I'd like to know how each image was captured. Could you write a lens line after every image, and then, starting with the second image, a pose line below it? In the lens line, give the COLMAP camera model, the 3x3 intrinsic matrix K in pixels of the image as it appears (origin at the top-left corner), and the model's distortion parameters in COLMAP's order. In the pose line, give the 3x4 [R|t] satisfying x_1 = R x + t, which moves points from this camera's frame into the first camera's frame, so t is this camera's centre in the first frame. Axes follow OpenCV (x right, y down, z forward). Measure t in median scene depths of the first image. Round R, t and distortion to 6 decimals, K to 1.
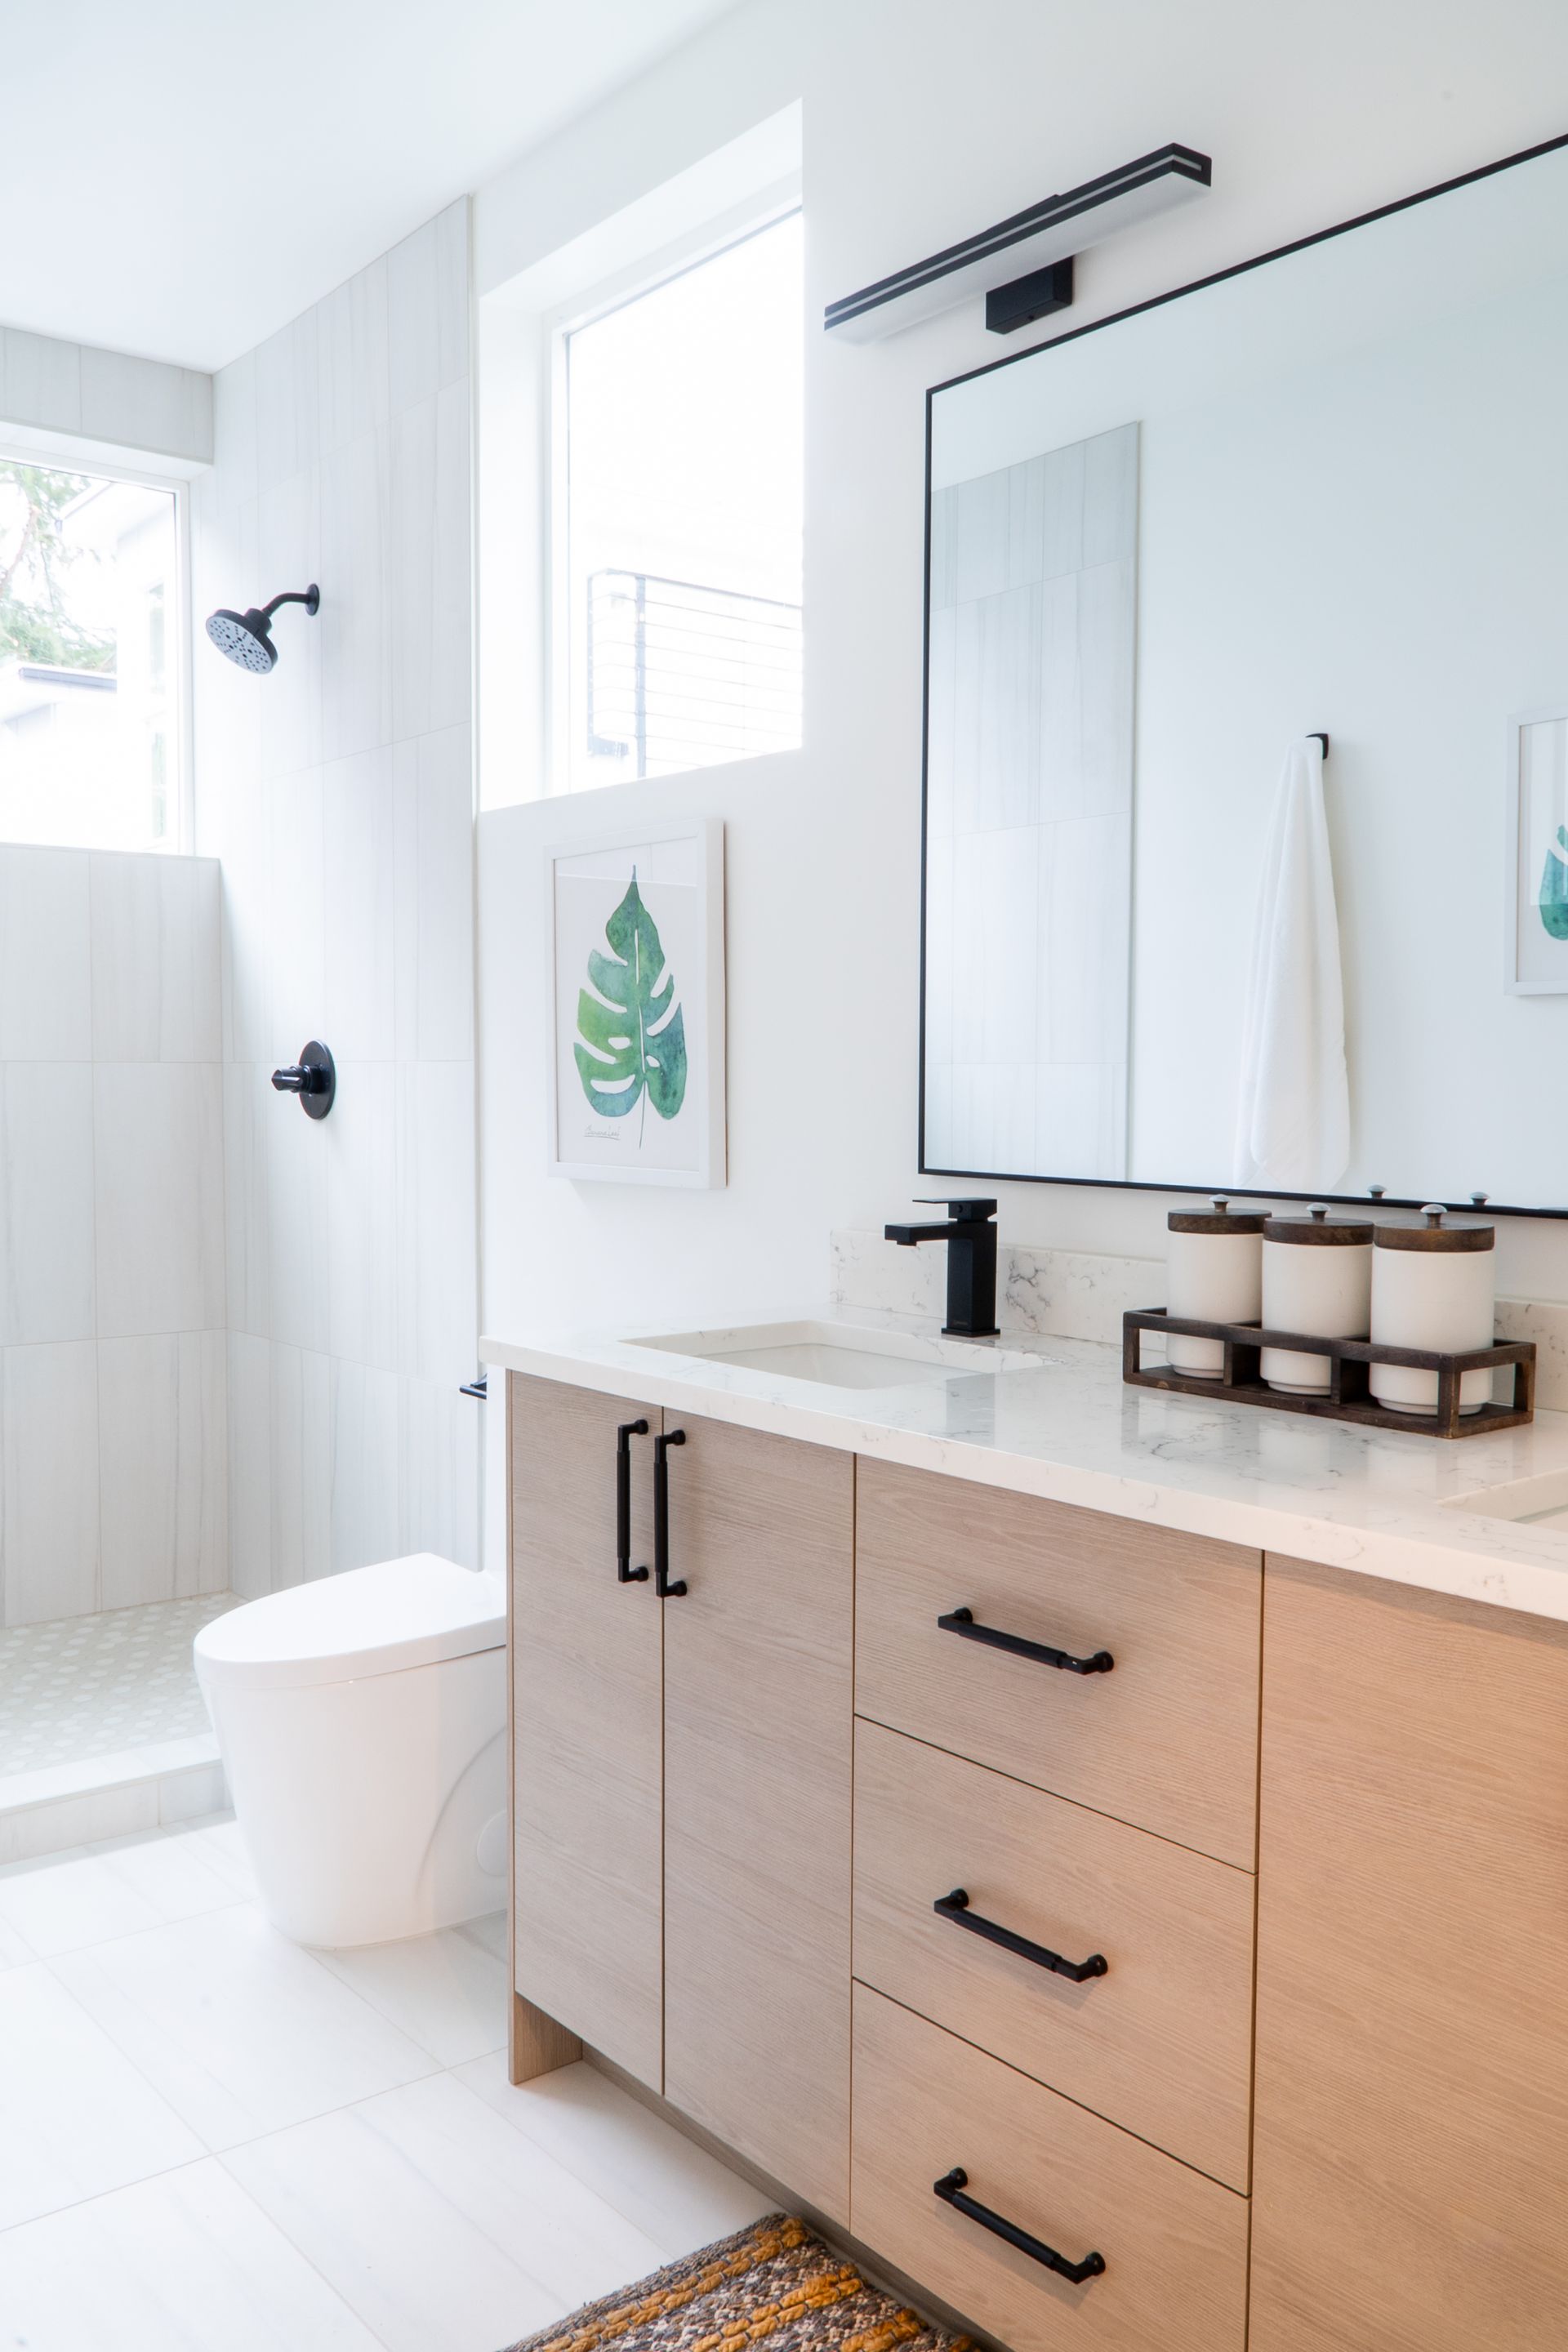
lens RADIAL K [[1949.7, 0, 784.0], [0, 1949.7, 1176.0], [0, 0, 1]] dist [-0.012446, 0.032038]
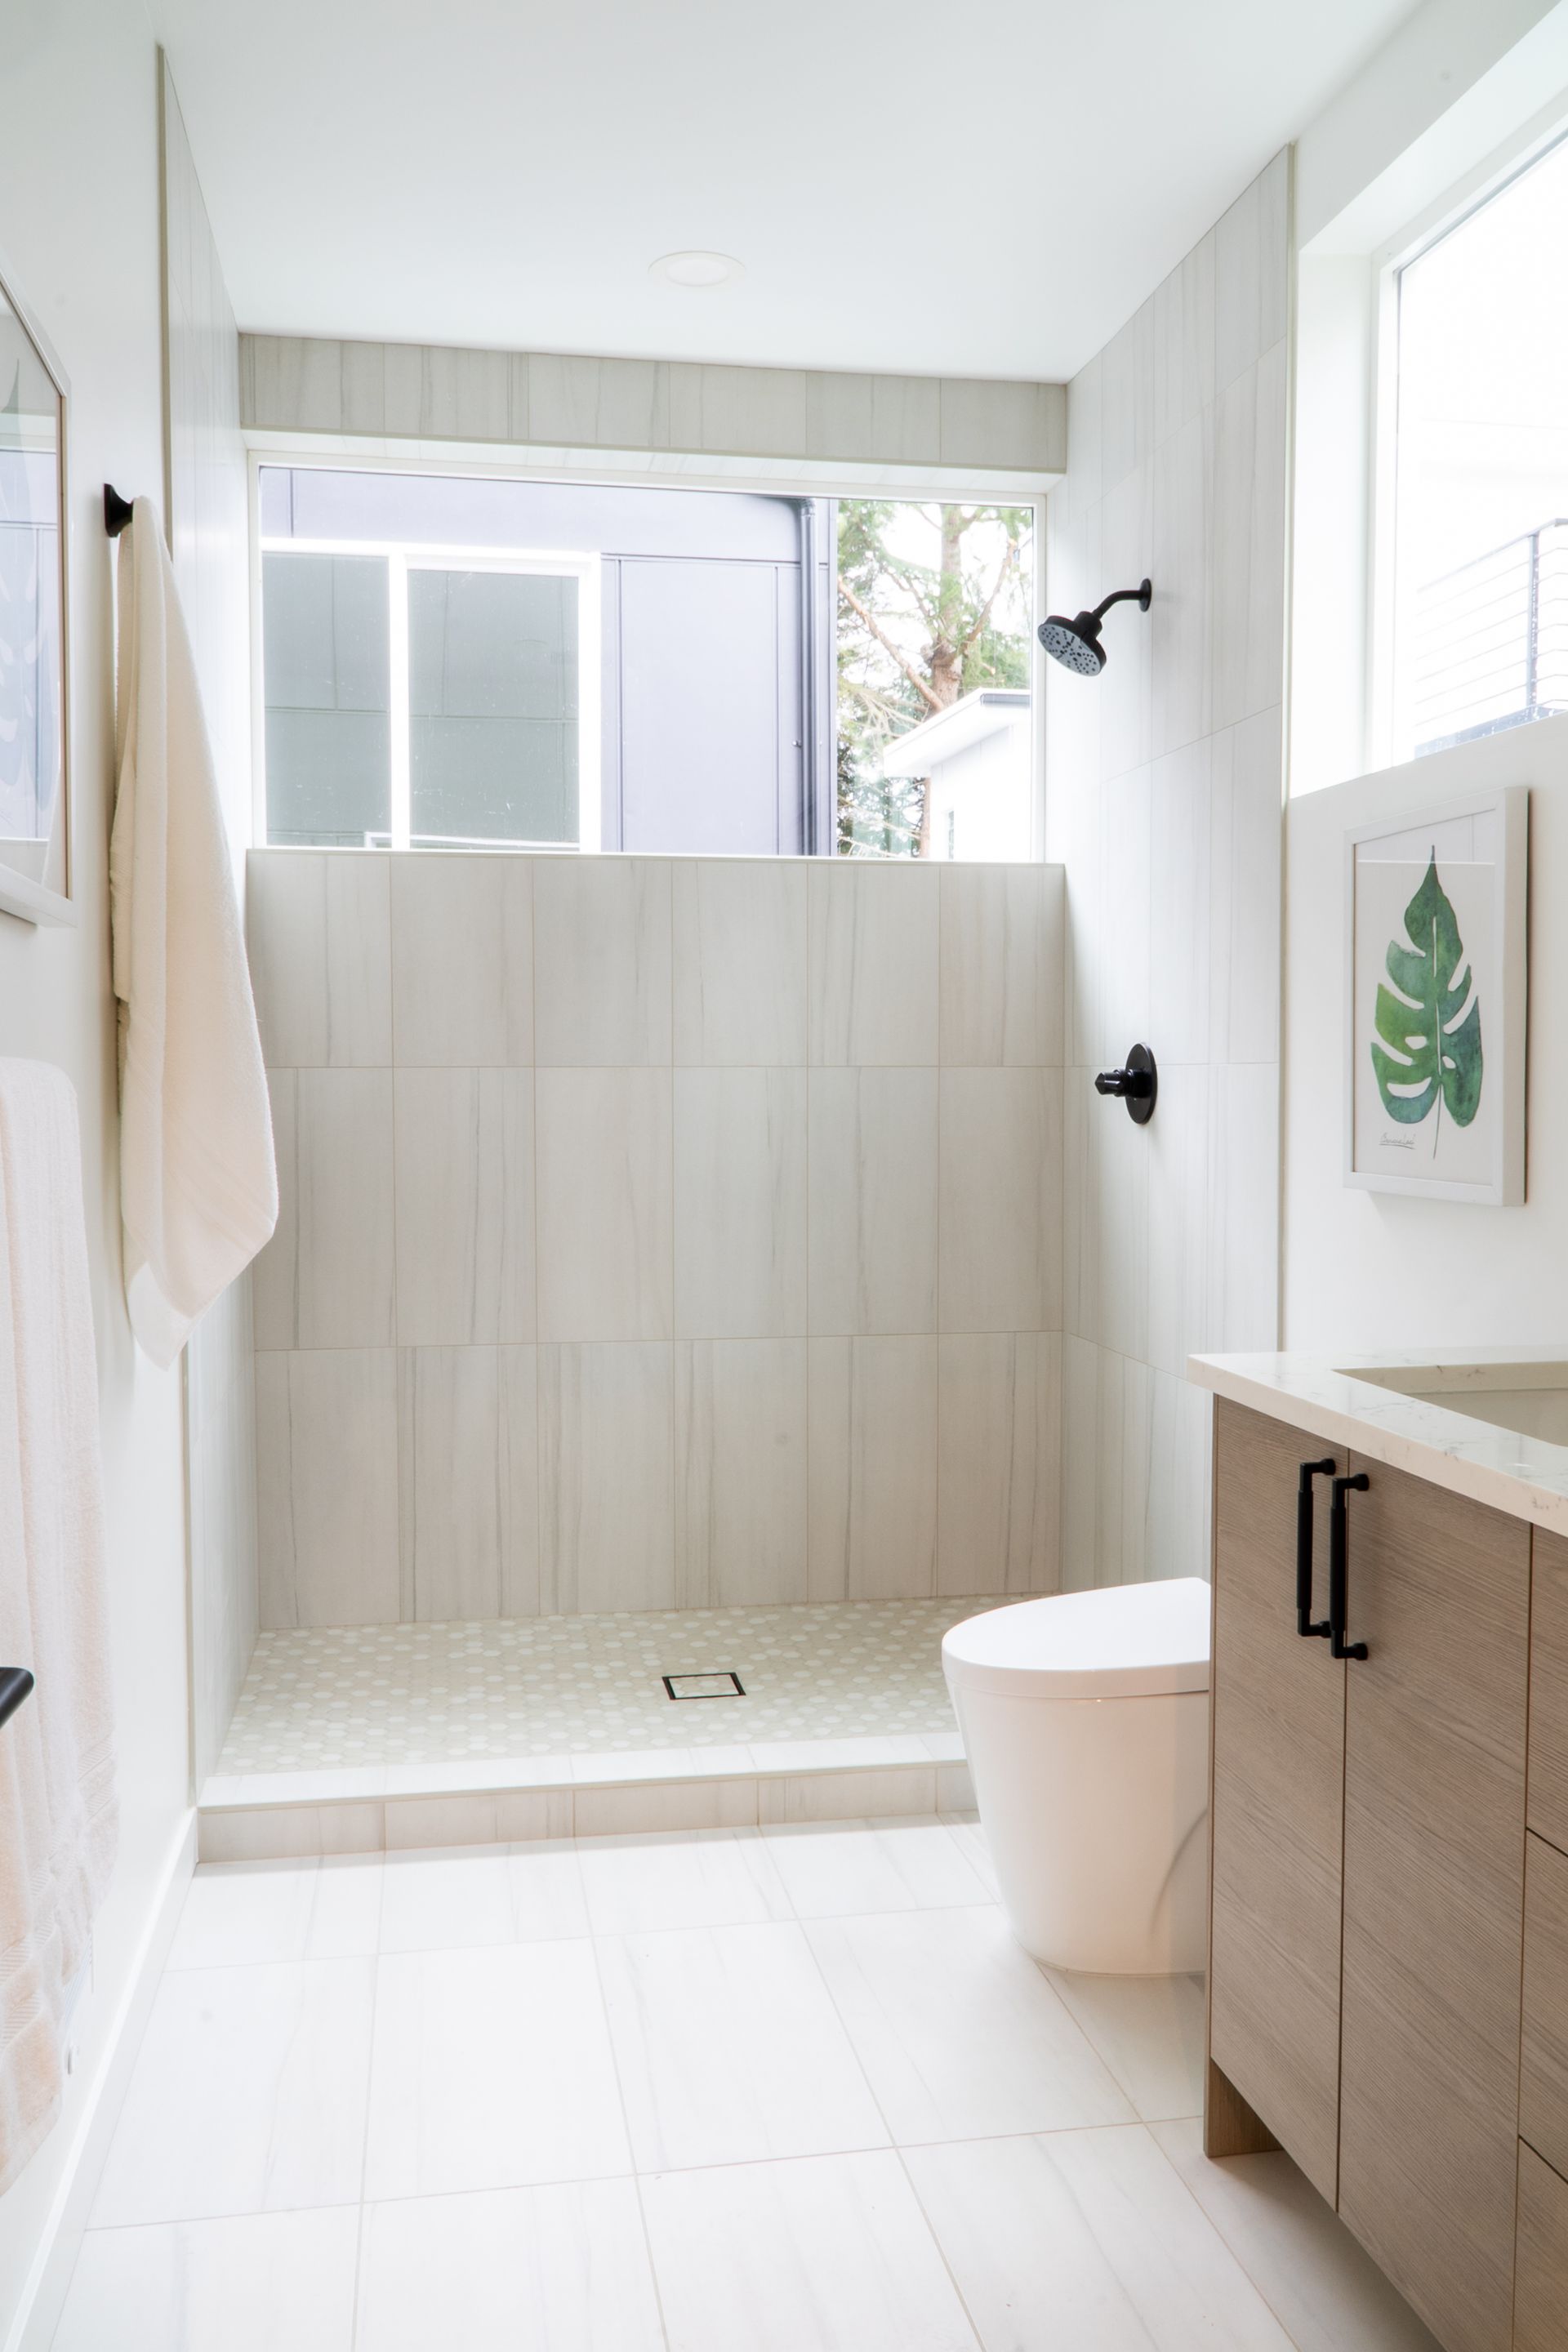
lens RADIAL K [[1962.3, 0, 784.0], [0, 1962.3, 1176.0], [0, 0, 1]] dist [0.000936, 0.006568]
pose [[0.869734, 0.020790, -0.493083, 0.112715], [-0.022061, 0.999751, 0.003241, -0.002498], [0.493027, 0.008059, 0.869976, 0.061067]]
